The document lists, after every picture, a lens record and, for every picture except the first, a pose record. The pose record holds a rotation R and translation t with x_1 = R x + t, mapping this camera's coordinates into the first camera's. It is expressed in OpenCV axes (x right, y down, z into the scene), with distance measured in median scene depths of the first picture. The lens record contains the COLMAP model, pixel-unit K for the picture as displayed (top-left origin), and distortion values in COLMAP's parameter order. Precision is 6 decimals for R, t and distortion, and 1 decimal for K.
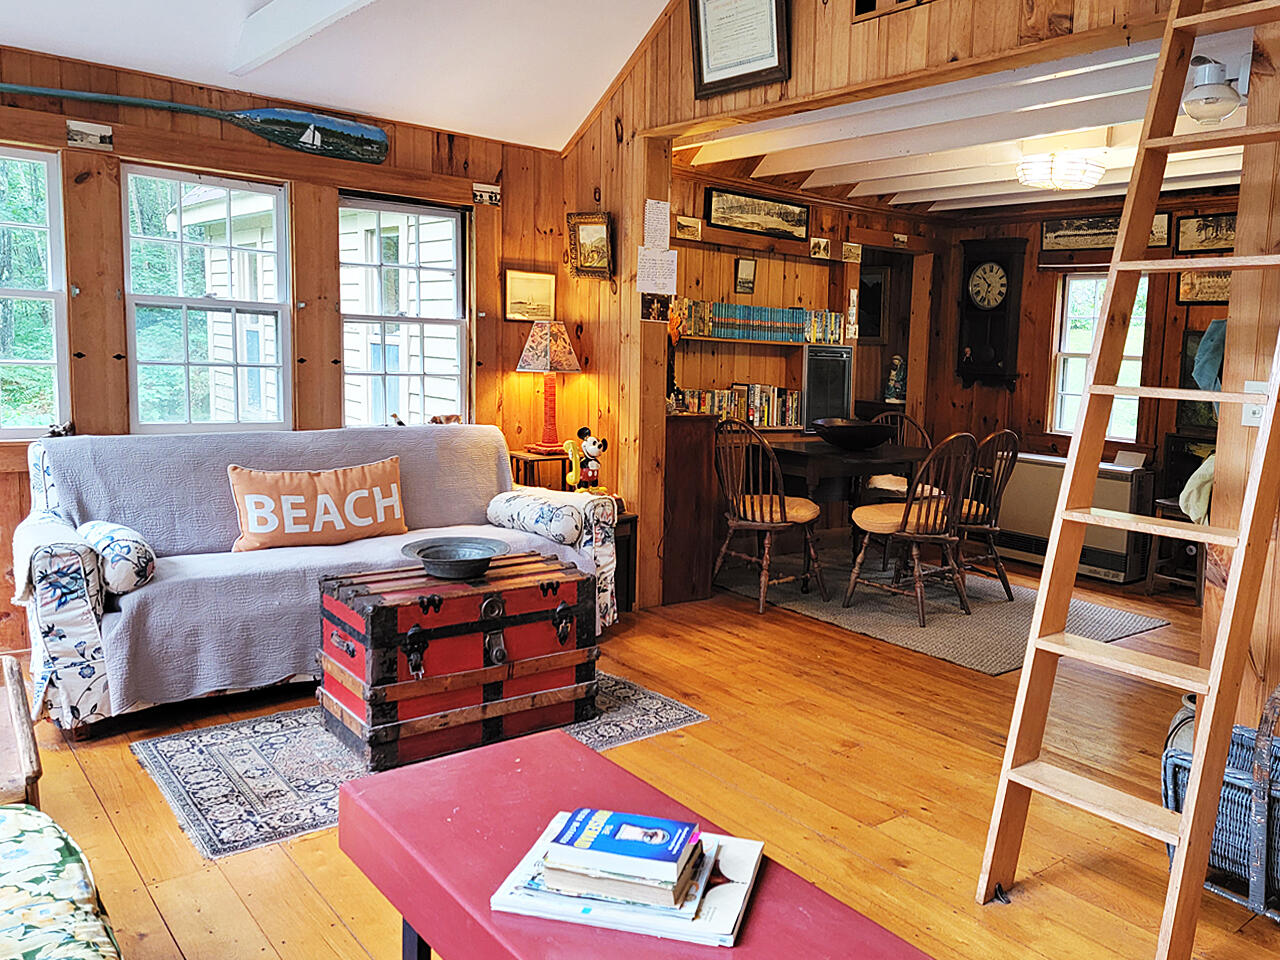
lens RADIAL K [[1018.4, 0, 793.6], [0, 1018.4, 533.9], [0, 0, 1]] dist [0.032195, -0.025933]
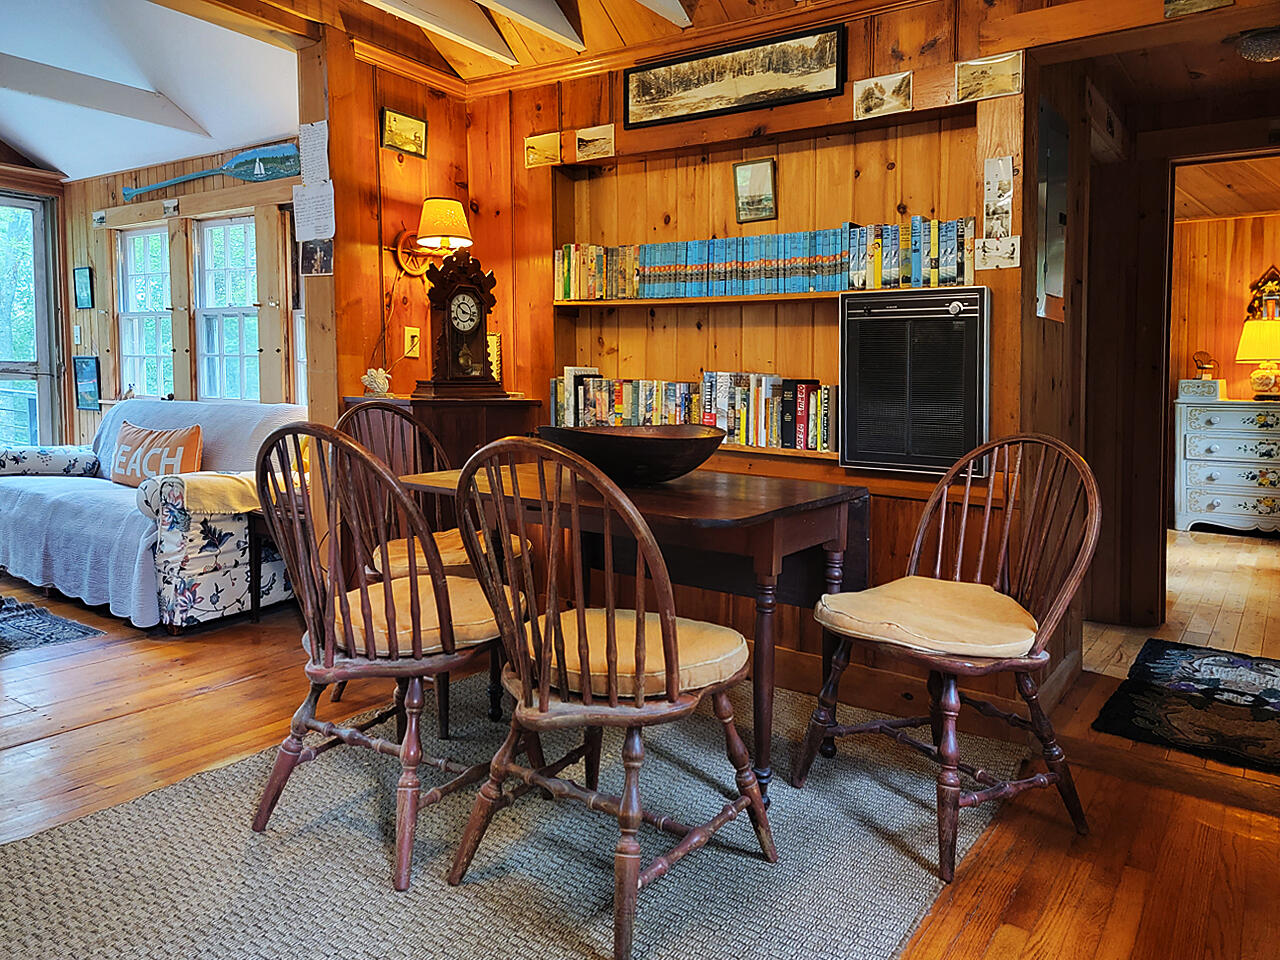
lens RADIAL K [[873.9, 0, 641.4], [0, 873.9, 456.6], [0, 0, 1]] dist [0.072092, -0.084712]
pose [[0.183279, 0.040935, -0.982208, 0.462508], [-0.188124, 0.982128, 0.005828, -0.096766], [0.964893, 0.183708, 0.187704, 0.902743]]
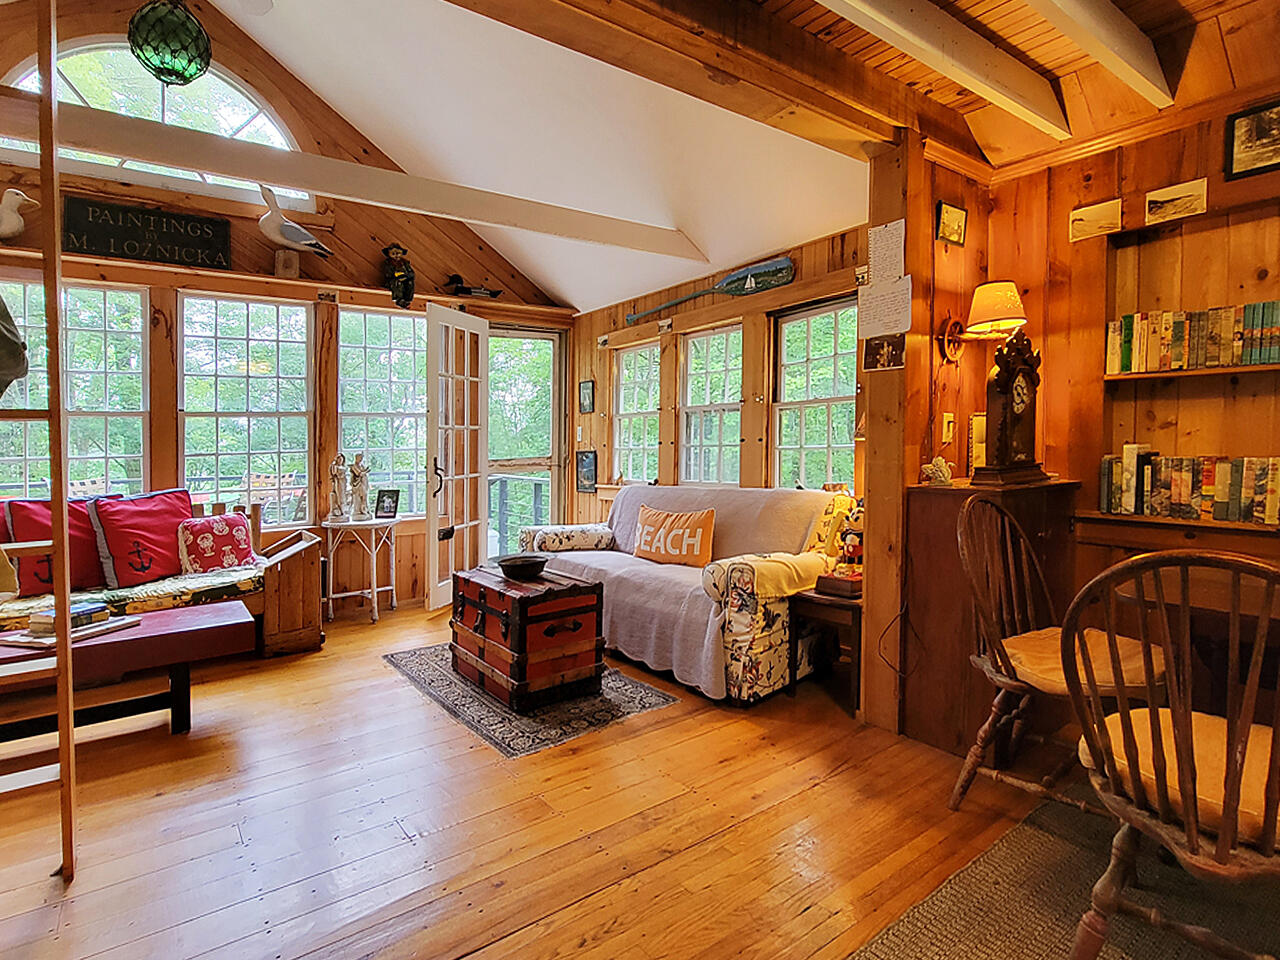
lens RADIAL K [[730.4, 0, 608.4], [0, 730.4, 471.3], [0, 0, 1]] dist [-0.023755, 0.001241]
pose [[-0.217392, -0.013310, -0.975994, 0.376242], [-0.163013, 0.986359, 0.022858, -0.084940], [0.962376, 0.164069, -0.216597, 0.741240]]
